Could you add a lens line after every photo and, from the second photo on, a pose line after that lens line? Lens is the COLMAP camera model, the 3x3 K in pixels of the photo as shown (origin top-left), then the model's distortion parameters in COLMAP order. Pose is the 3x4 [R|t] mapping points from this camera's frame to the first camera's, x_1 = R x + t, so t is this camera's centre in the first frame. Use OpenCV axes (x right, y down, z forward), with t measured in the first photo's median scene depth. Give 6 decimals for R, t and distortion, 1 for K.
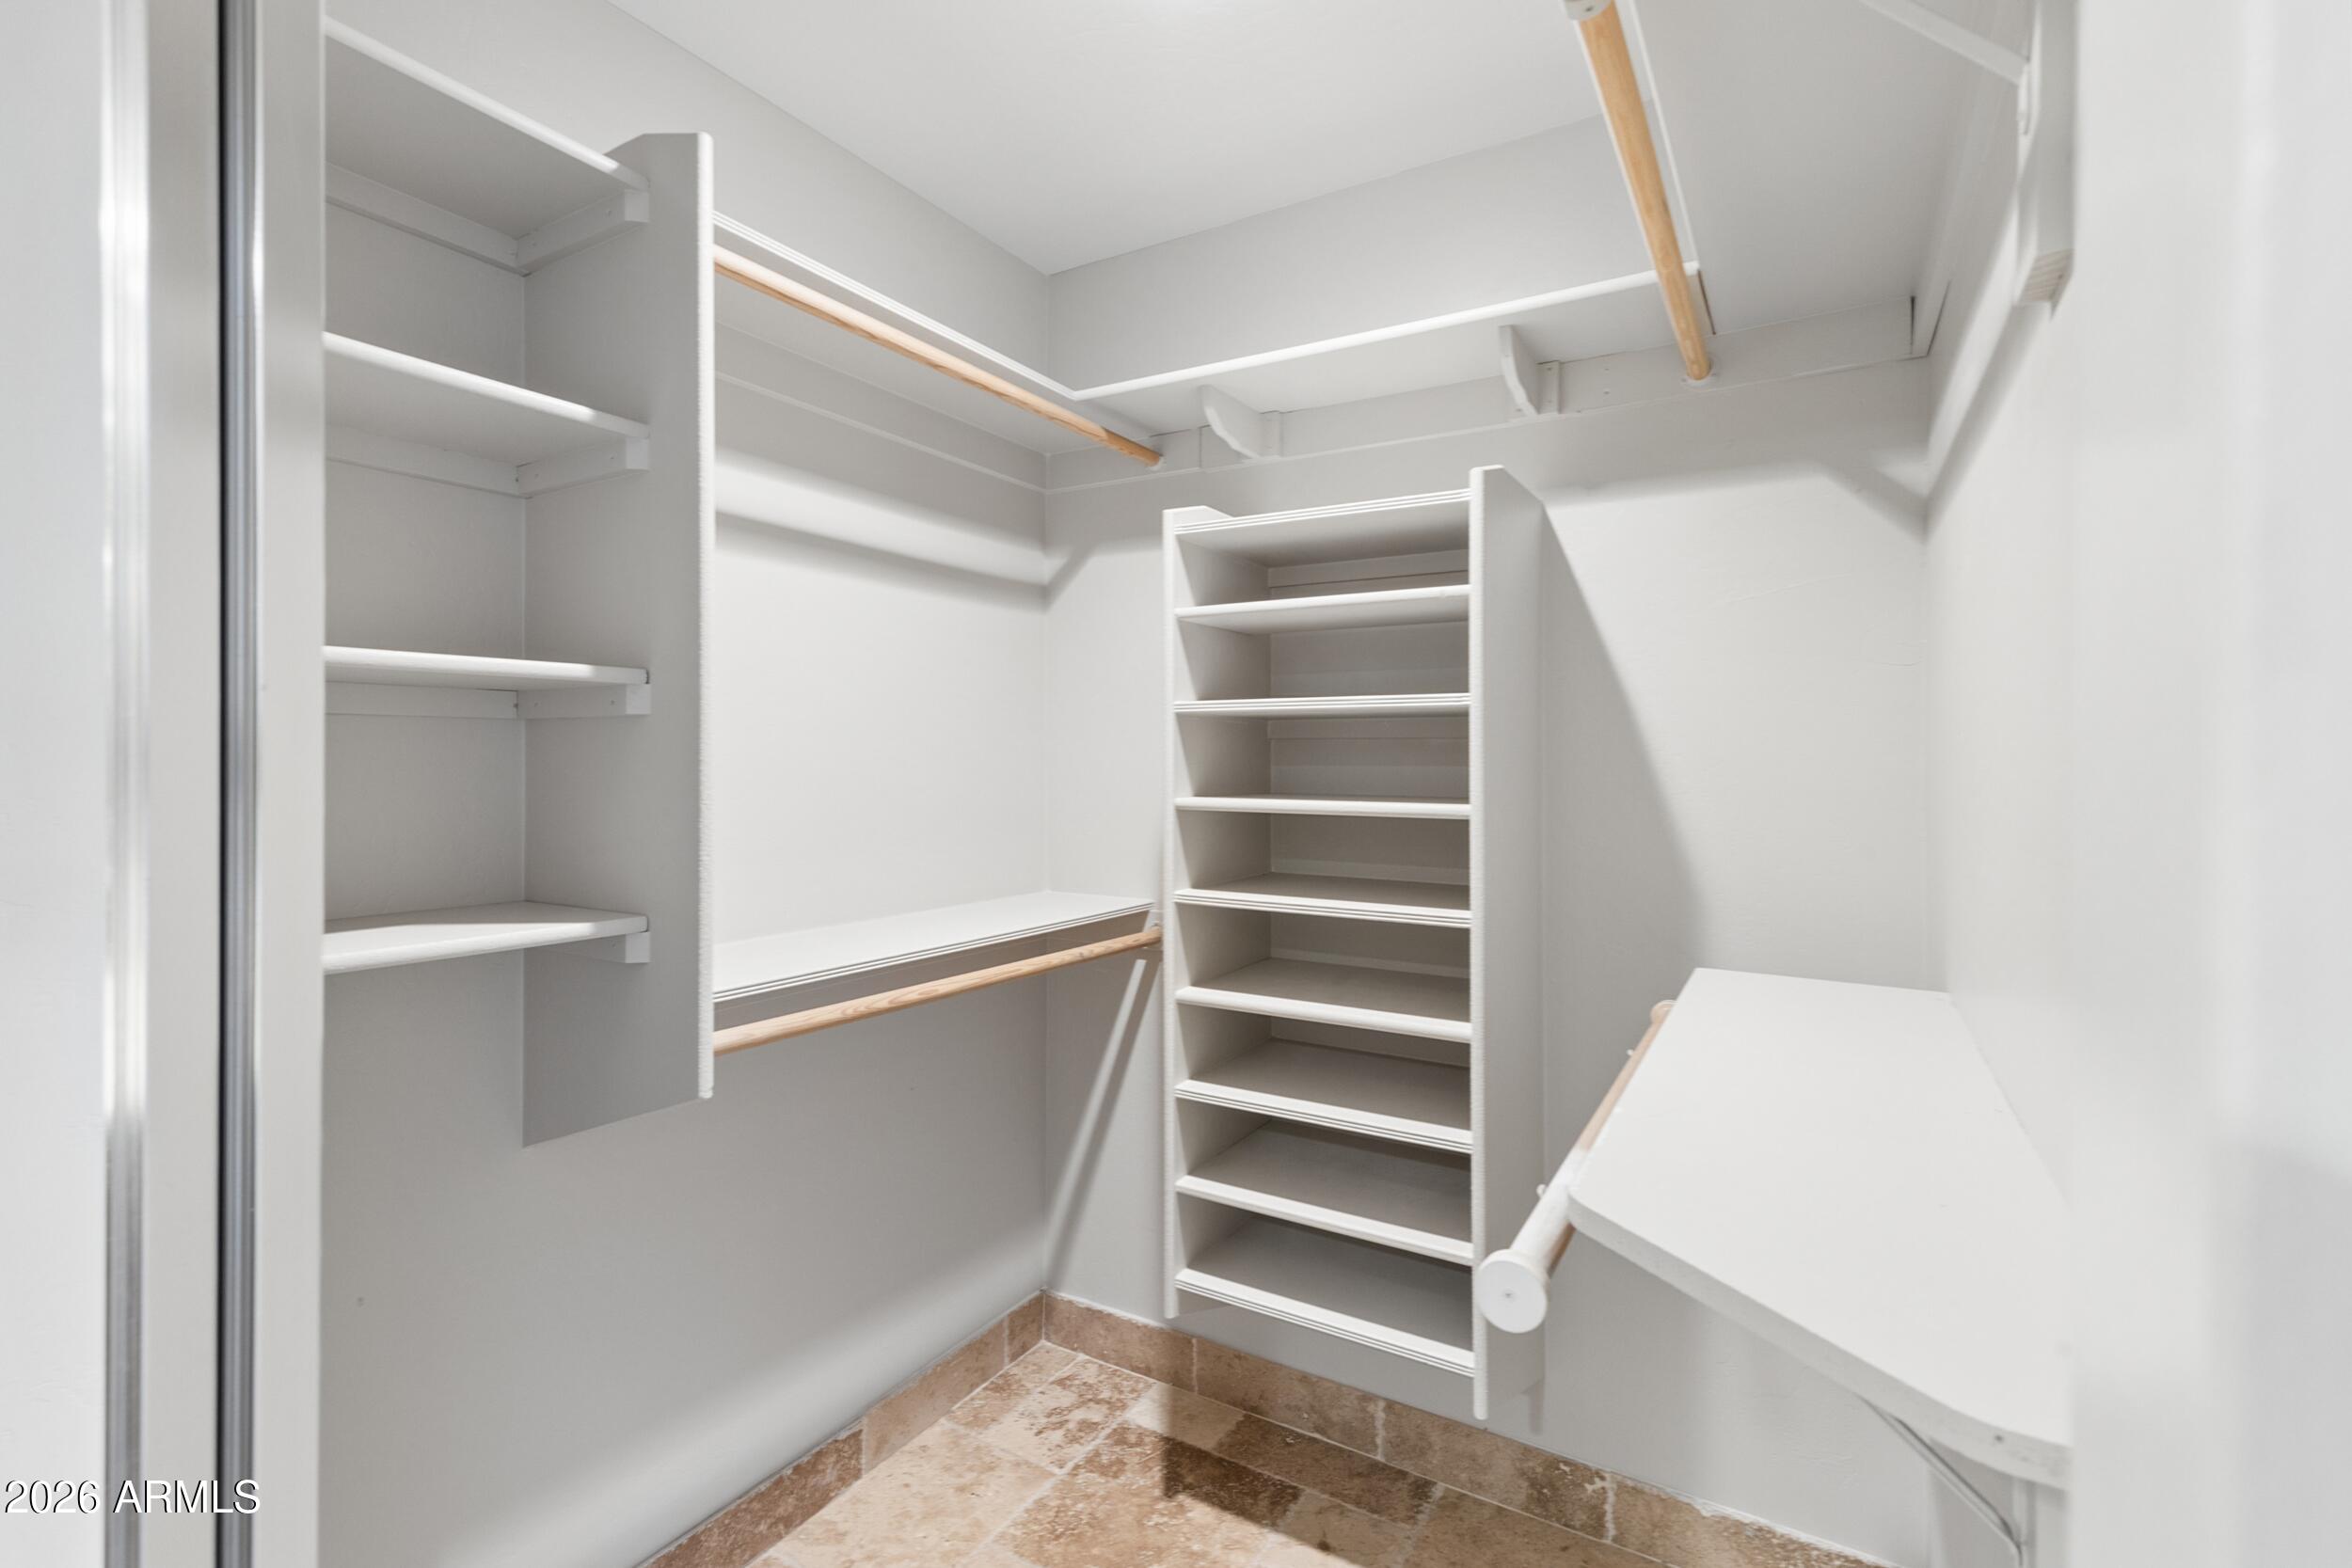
lens RADIAL K [[1098.6, 0, 1176.7], [0, 1098.6, 782.6], [0, 0, 1]] dist [0.008970, -0.000928]
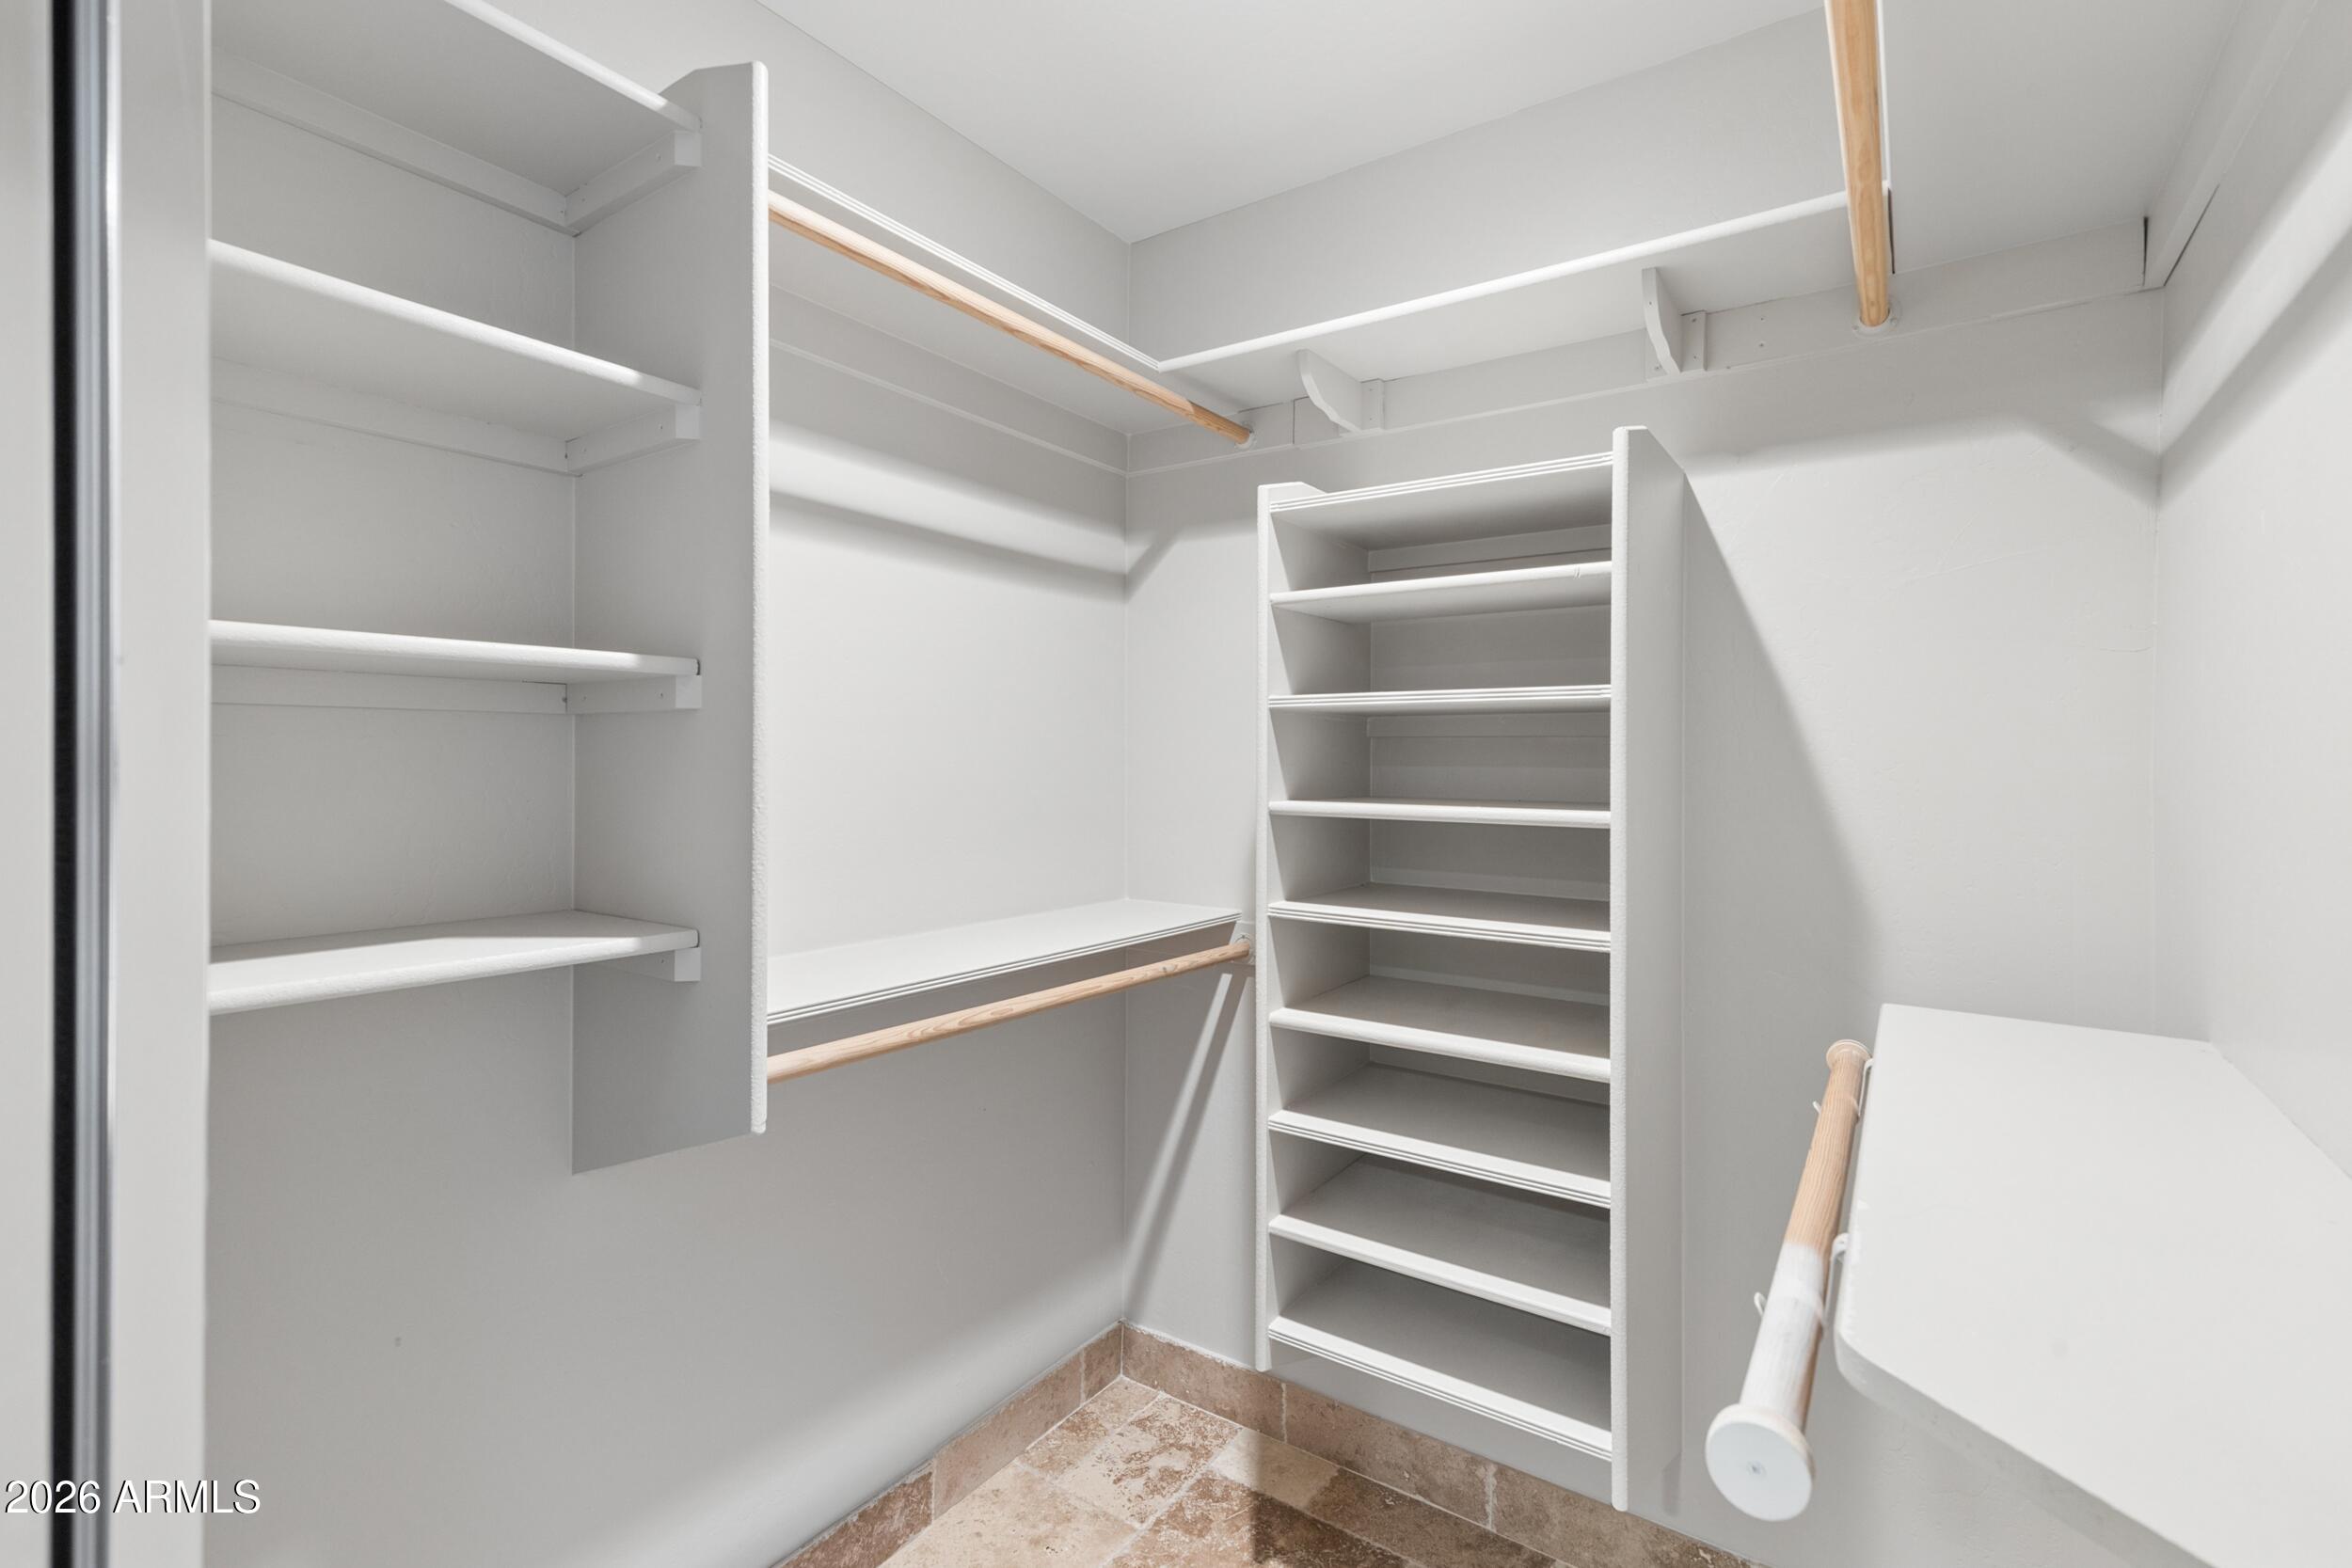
lens RADIAL K [[1079.9, 0, 1165.3], [0, 1079.9, 788.8], [0, 0, 1]] dist [-0.000102, -0.000159]
pose [[0.997290, 0.004512, -0.073435, -0.021637], [-0.004047, 0.999971, 0.006480, -0.002116], [0.073462, -0.006165, 0.997279, 0.100006]]
